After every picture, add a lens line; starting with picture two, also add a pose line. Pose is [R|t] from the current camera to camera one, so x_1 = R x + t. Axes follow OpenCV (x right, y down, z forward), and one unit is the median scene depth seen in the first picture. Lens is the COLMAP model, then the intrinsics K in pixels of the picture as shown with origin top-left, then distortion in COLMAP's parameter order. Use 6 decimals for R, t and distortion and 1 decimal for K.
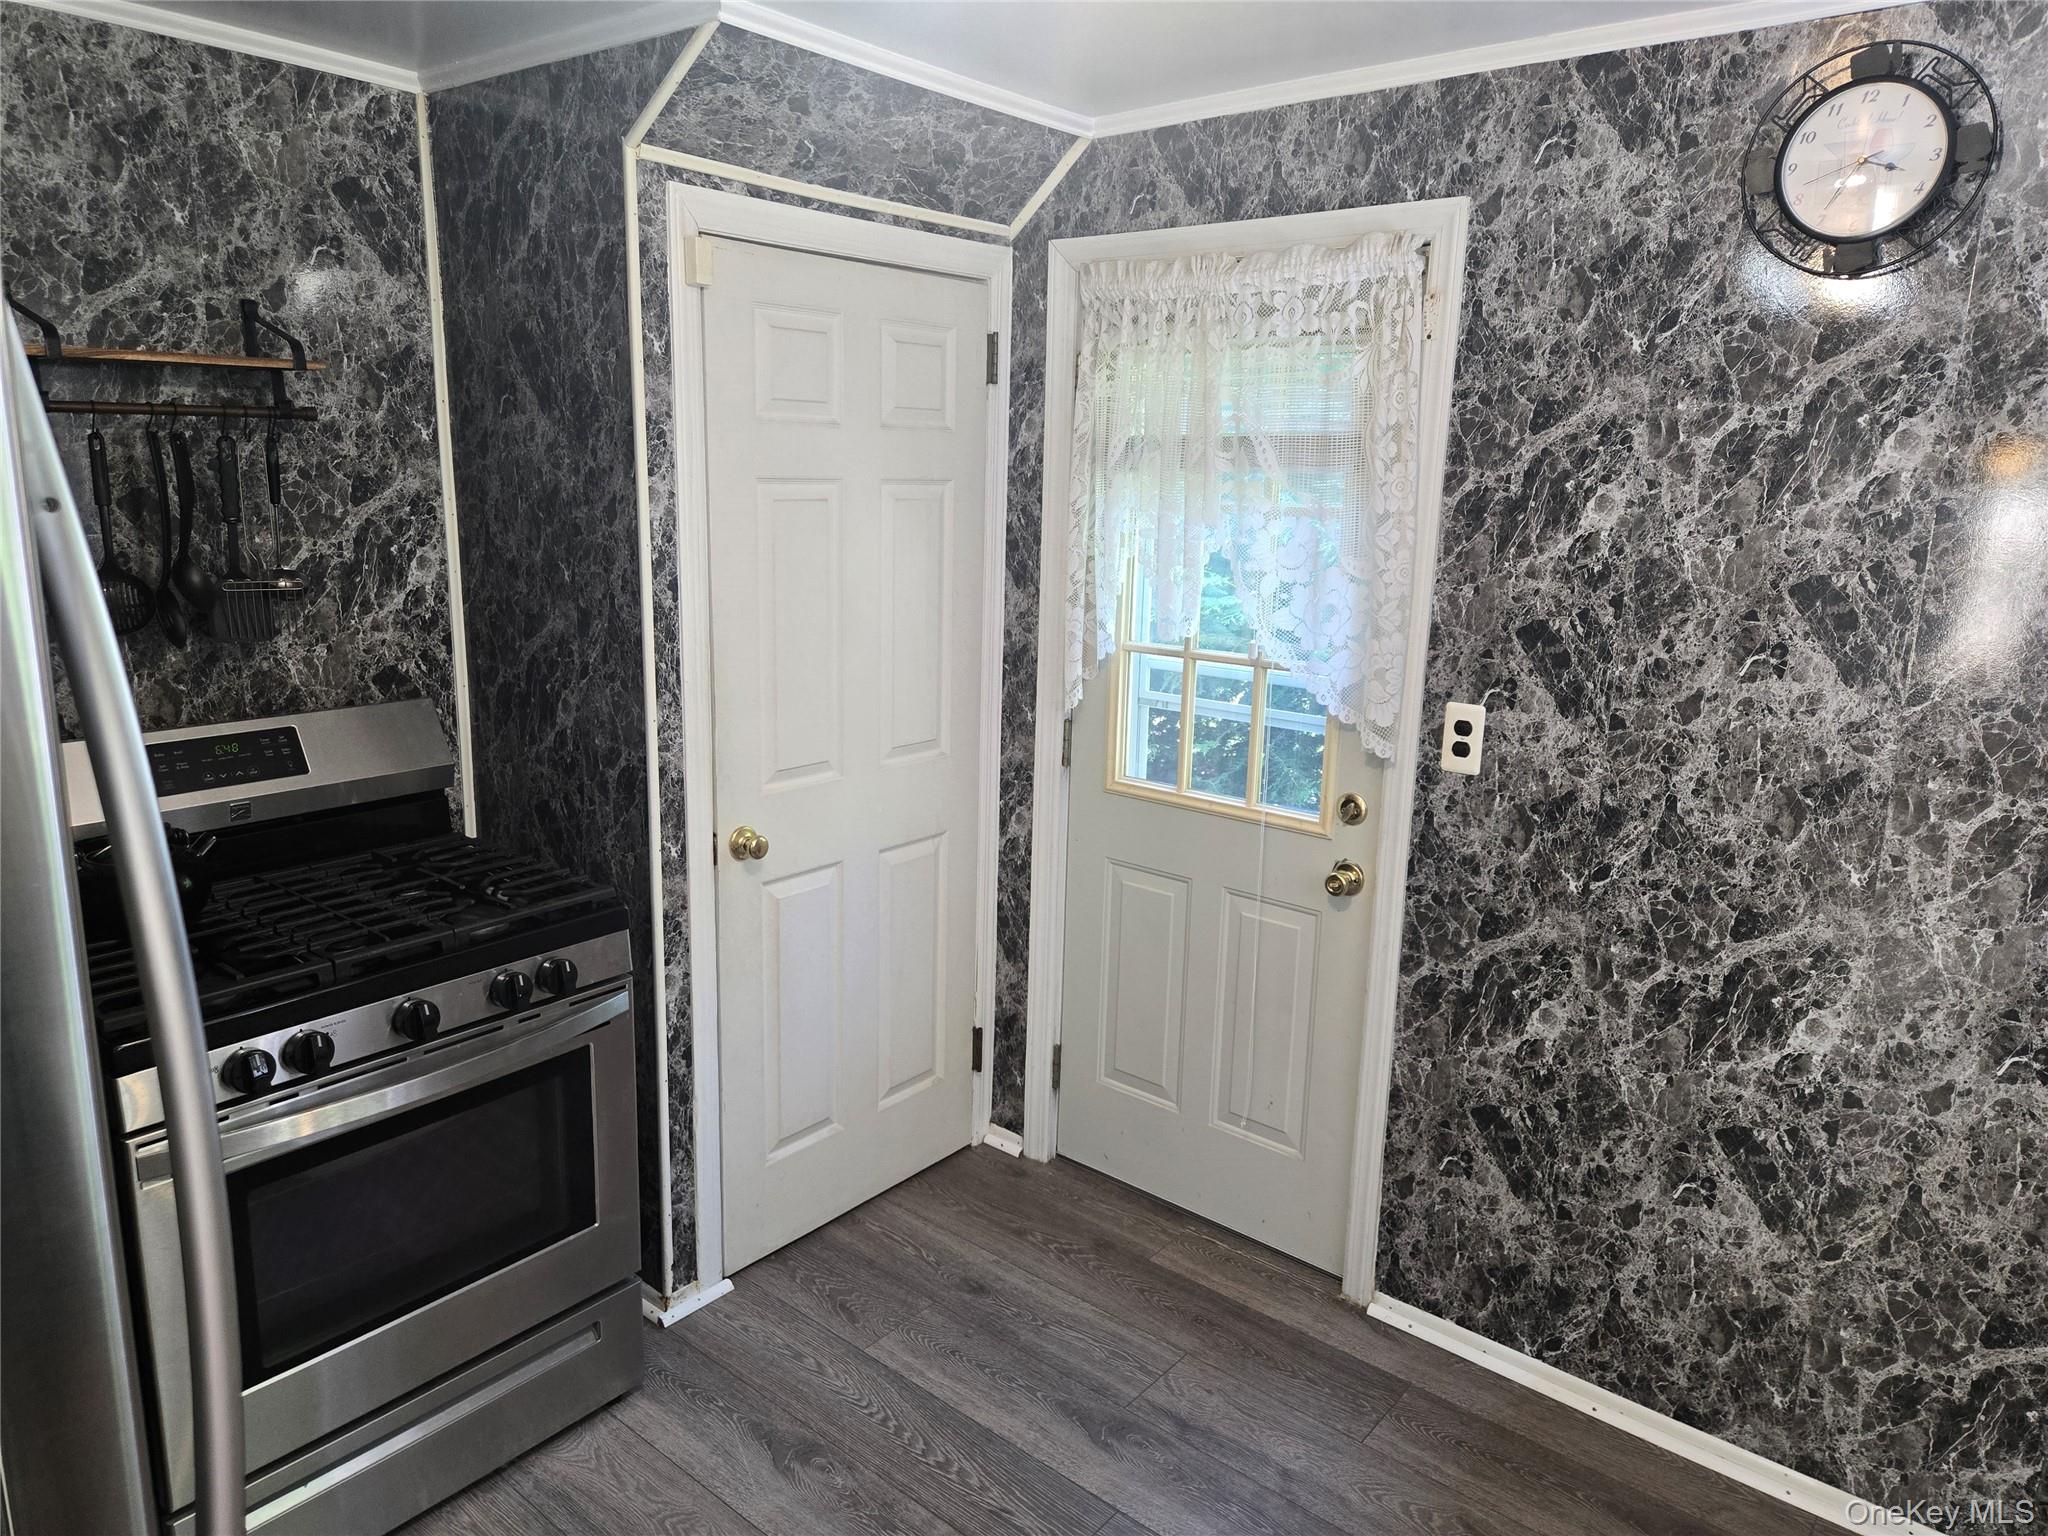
lens RADIAL K [[1361.8, 0, 1020.7], [0, 1361.8, 750.5], [0, 0, 1]] dist [0.071267, -0.053380]
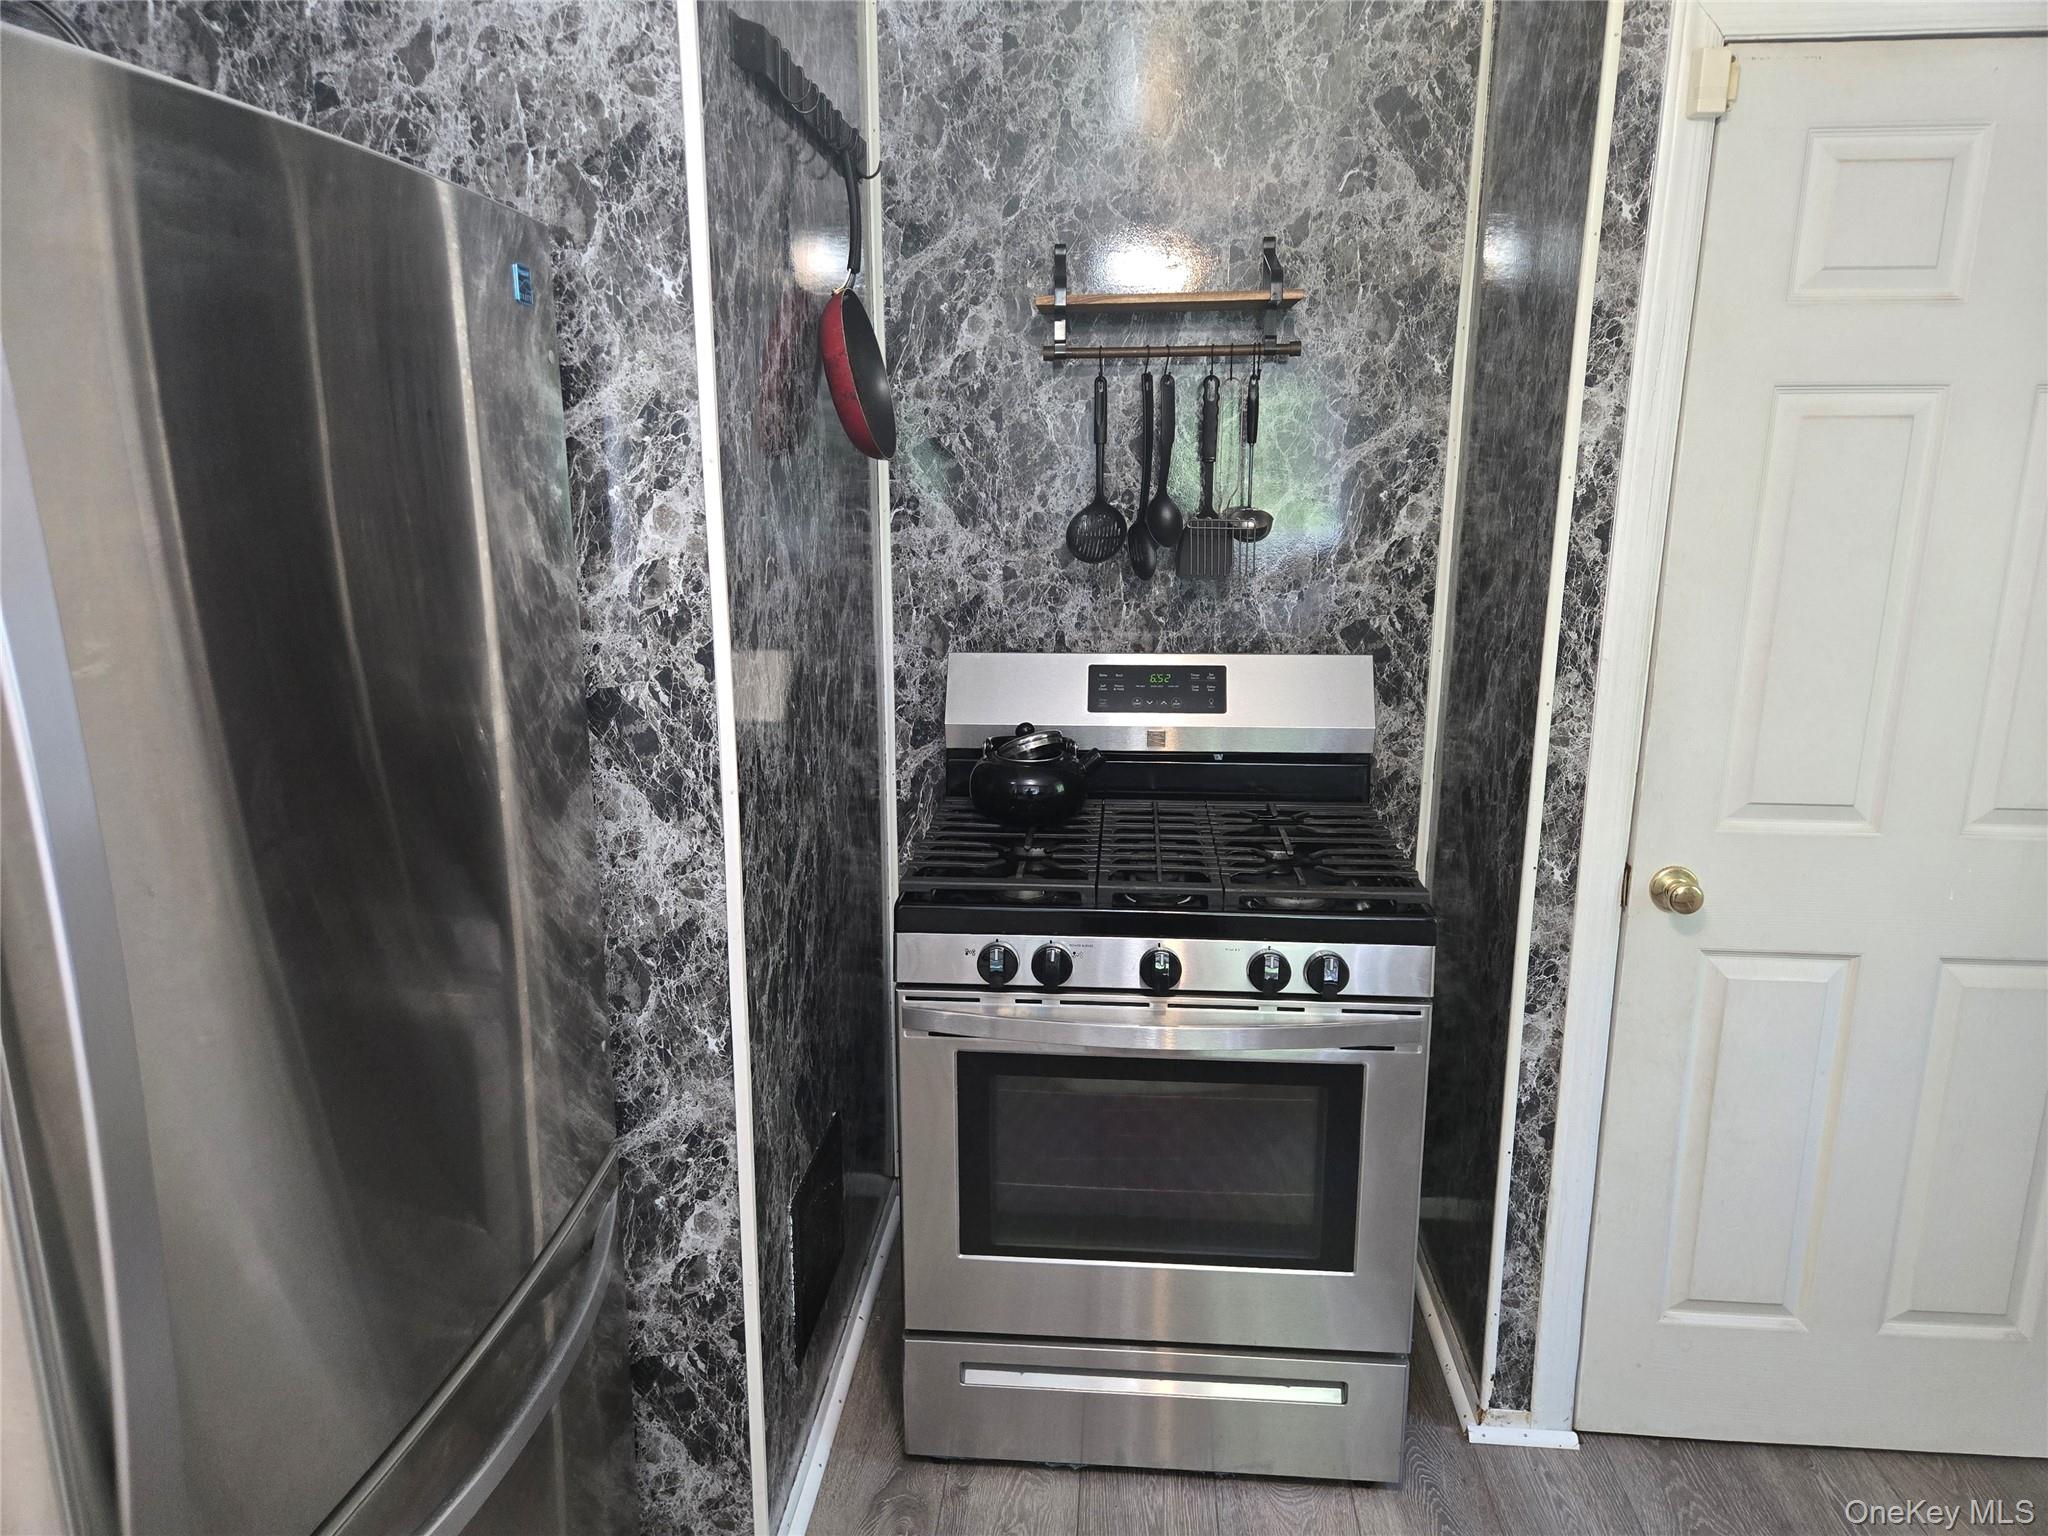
lens RADIAL K [[1374.9, 0, 1031.0], [0, 1374.9, 783.8], [0, 0, 1]] dist [0.067727, -0.054064]
pose [[0.581339, 0.168440, -0.796035, 0.202379], [-0.157285, 0.983149, 0.093169, -0.004029], [0.798314, 0.071041, 0.598036, 0.289137]]
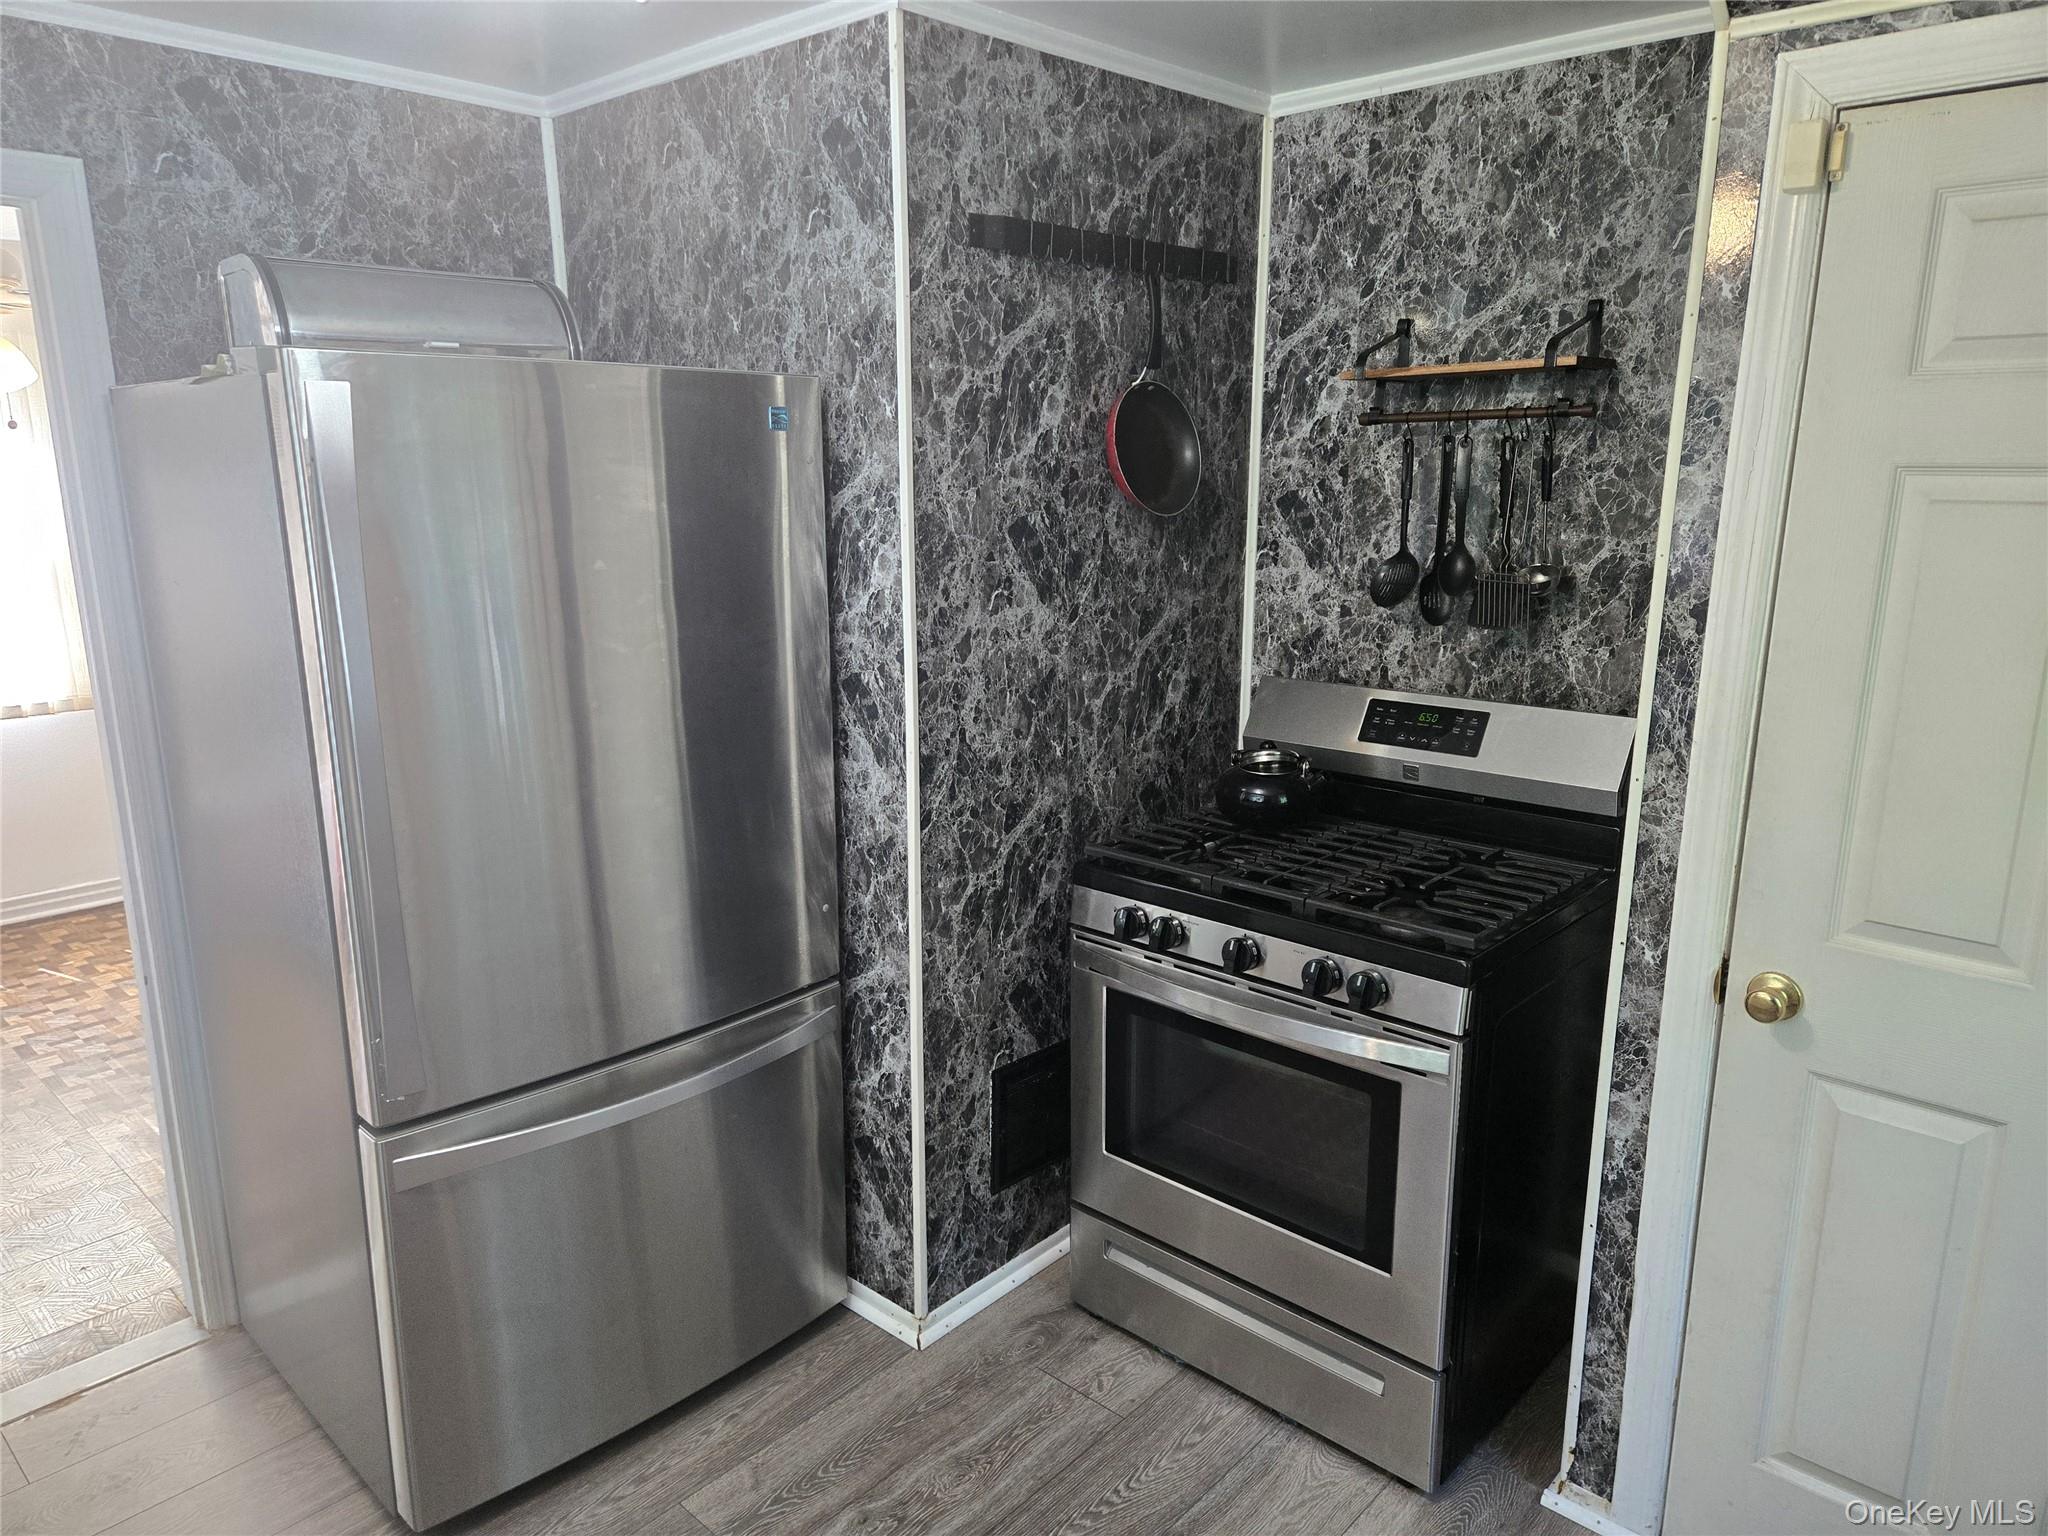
lens RADIAL K [[1392.6, 0, 1025.0], [0, 1392.6, 782.0], [0, 0, 1]] dist [0.070466, -0.053072]
pose [[-0.053633, 0.207227, -0.976822, 0.539362], [-0.206885, 0.954698, 0.213893, -0.120512], [0.976894, 0.213562, -0.008332, 0.665230]]
